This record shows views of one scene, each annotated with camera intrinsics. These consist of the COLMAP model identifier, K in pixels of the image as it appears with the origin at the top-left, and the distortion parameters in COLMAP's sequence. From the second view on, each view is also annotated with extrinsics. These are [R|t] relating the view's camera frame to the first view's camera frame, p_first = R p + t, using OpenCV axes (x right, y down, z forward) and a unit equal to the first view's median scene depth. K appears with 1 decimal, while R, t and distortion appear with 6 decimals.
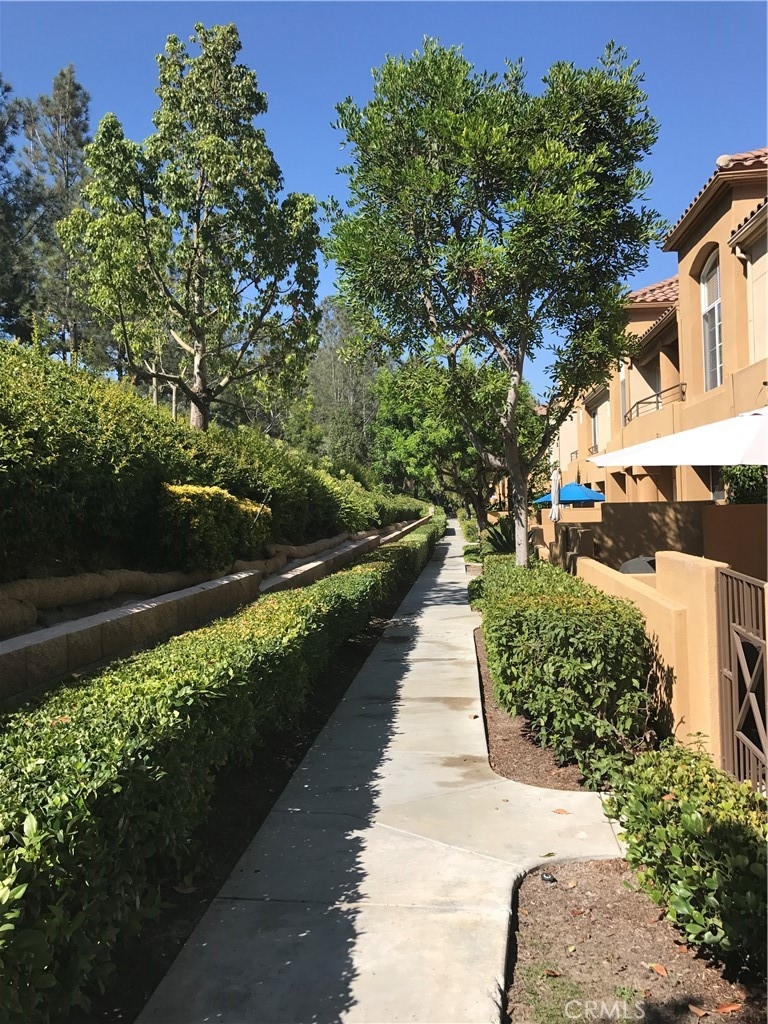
lens RADIAL K [[793.9, 0, 384.0], [0, 793.9, 512.0], [0, 0, 1]] dist [0.120495, -0.000140]
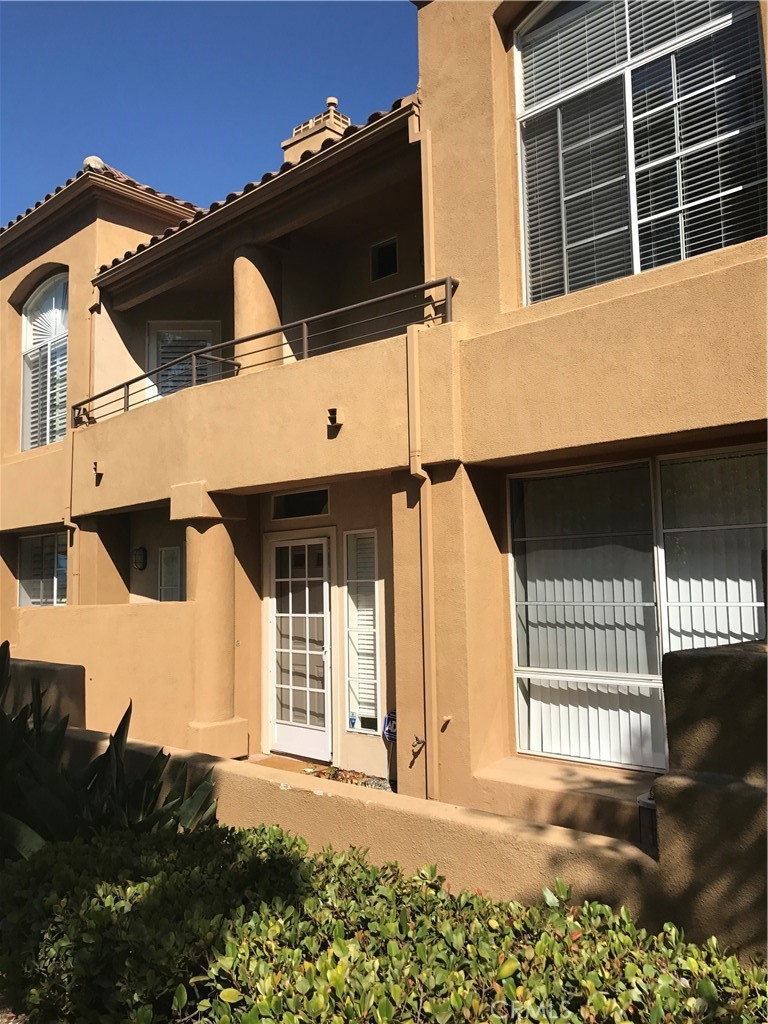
lens RADIAL K [[793.9, 0, 384.0], [0, 793.9, 512.0], [0, 0, 1]] dist [0.120495, -0.000140]
pose [[0.632391, 0.099438, 0.768240, 0.053530], [0.001336, 0.991585, -0.129448, 0.003584], [-0.774648, 0.082888, 0.626937, 0.614556]]
